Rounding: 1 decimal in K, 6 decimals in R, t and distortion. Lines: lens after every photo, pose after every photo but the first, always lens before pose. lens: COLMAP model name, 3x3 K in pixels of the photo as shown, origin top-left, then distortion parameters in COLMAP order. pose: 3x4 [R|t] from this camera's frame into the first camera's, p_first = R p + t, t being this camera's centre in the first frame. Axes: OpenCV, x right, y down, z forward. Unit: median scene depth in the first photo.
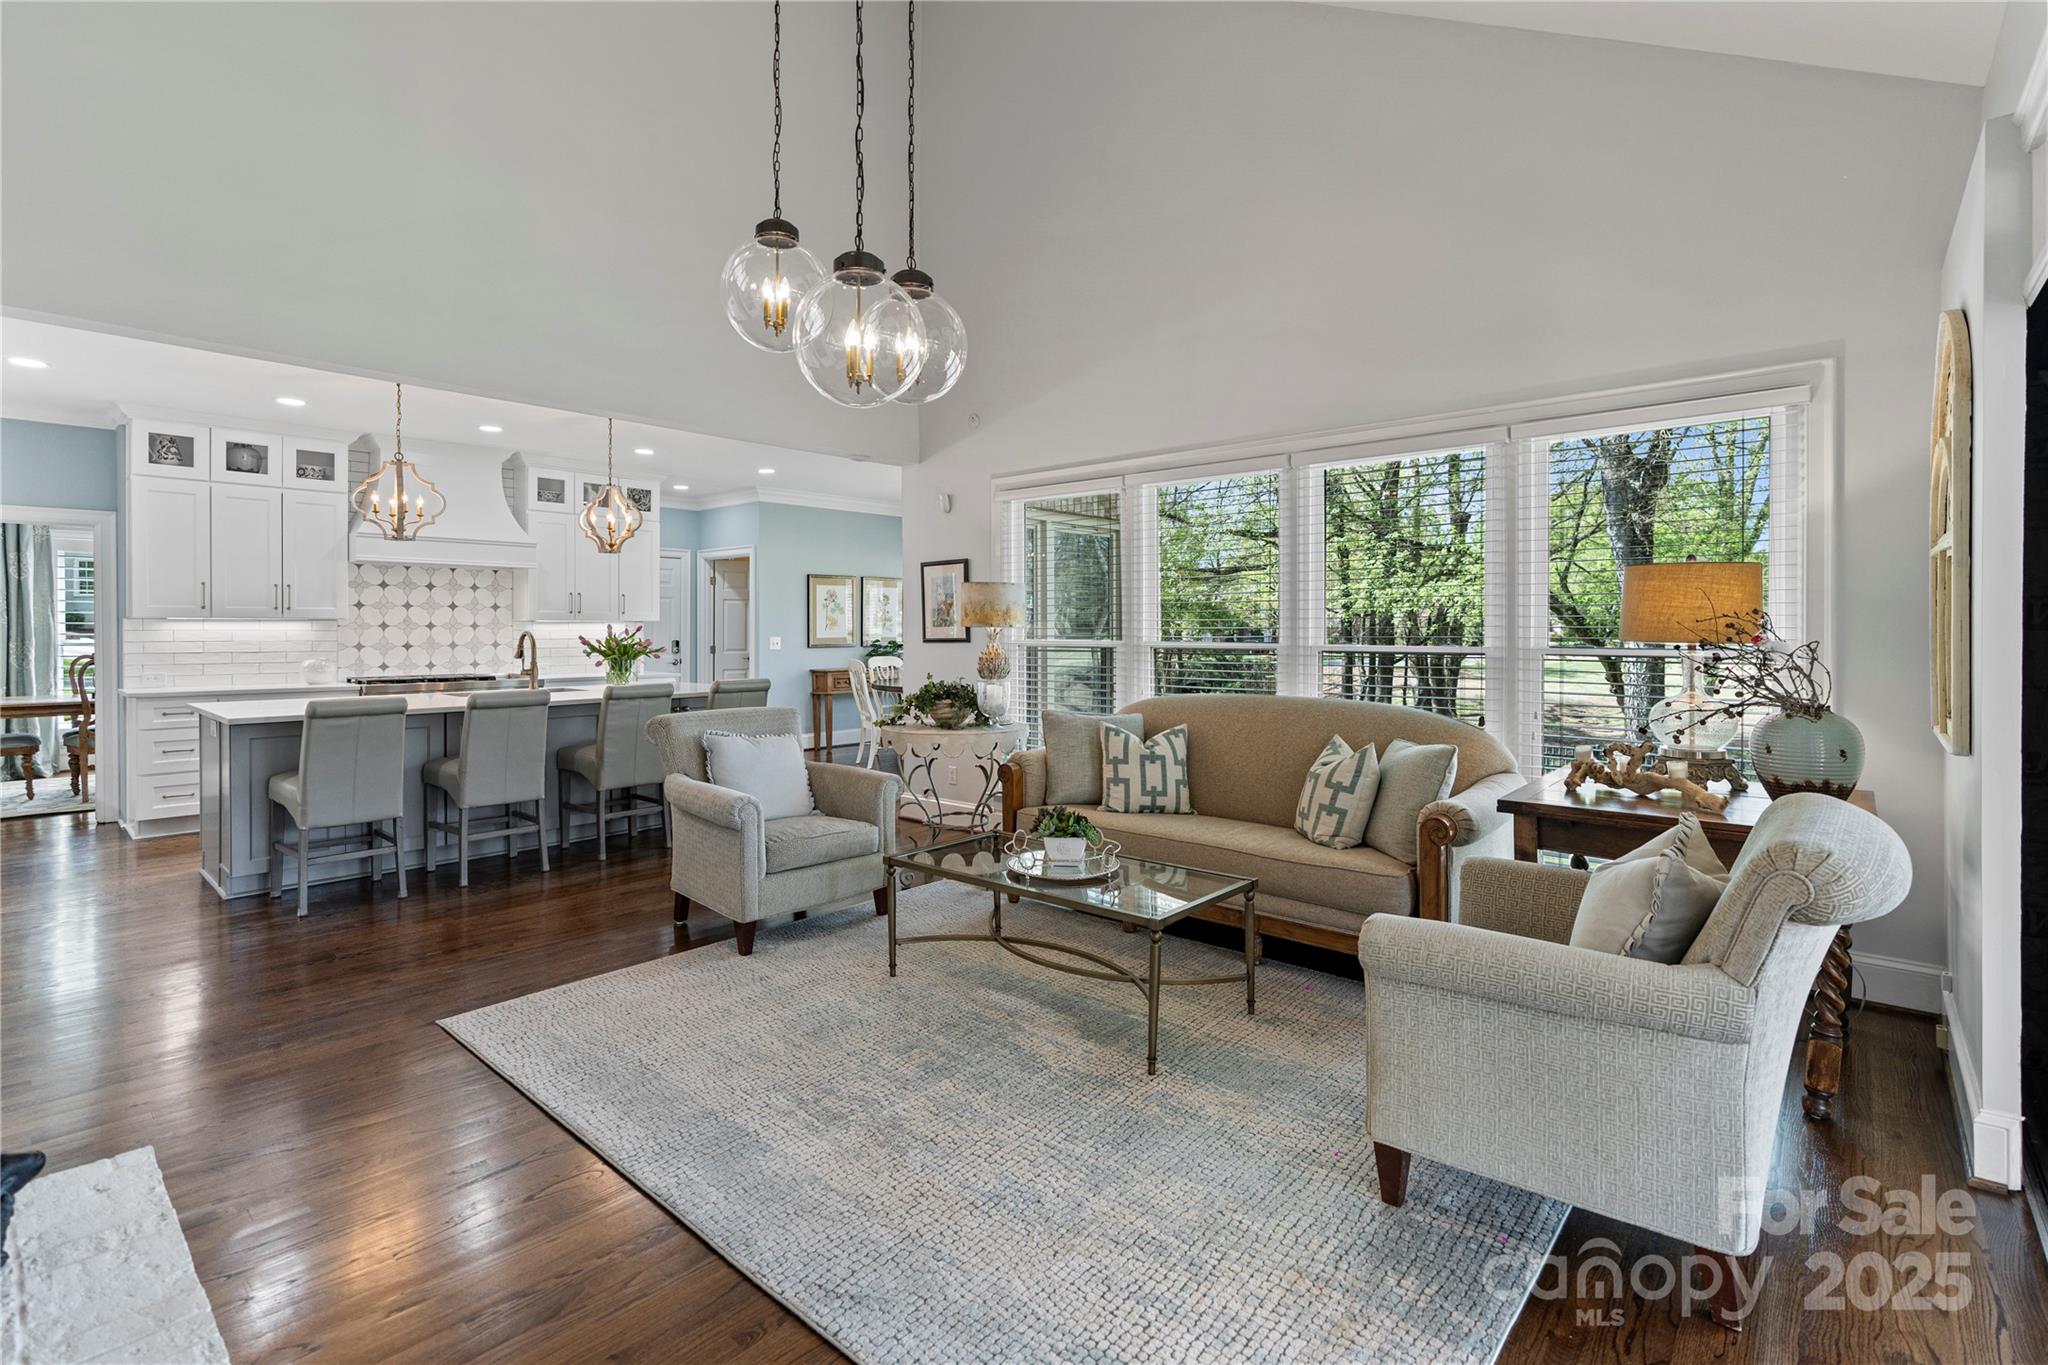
lens RADIAL K [[940.9, 0, 1018.6], [0, 940.9, 629.3], [0, 0, 1]] dist [-0.000832, 0.000282]
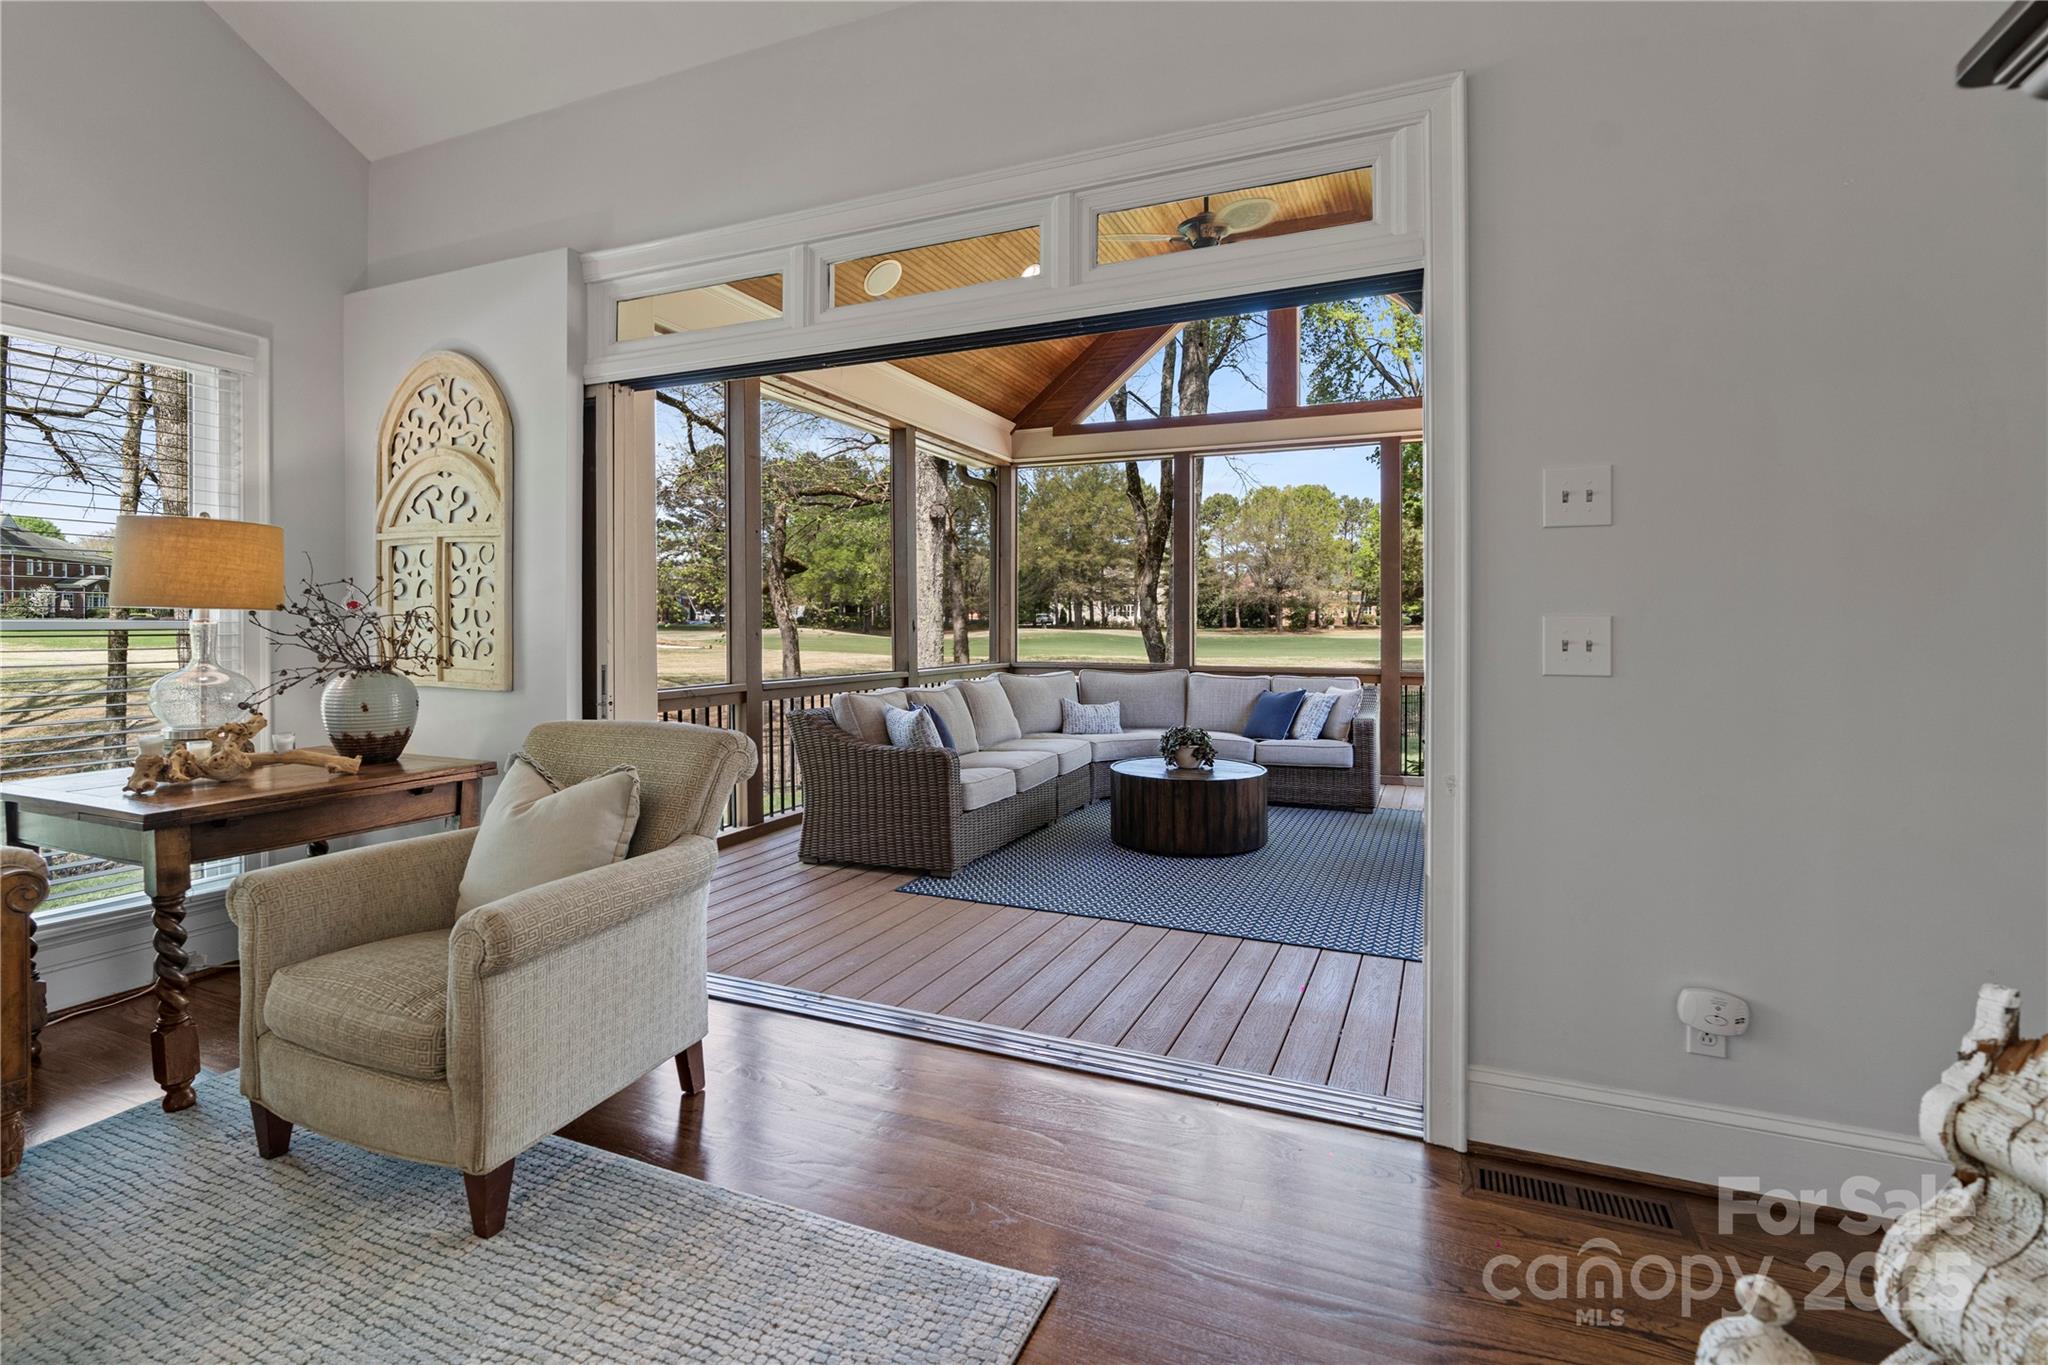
lens RADIAL K [[962.2, 0, 1018.4], [0, 962.2, 623.3], [0, 0, 1]] dist [-0.003800, -0.000376]
pose [[-0.299779, 0.003146, 0.954003, -0.167271], [0.004919, 0.999986, -0.001752, 0.013638], [-0.953996, 0.004168, -0.299791, 0.225276]]
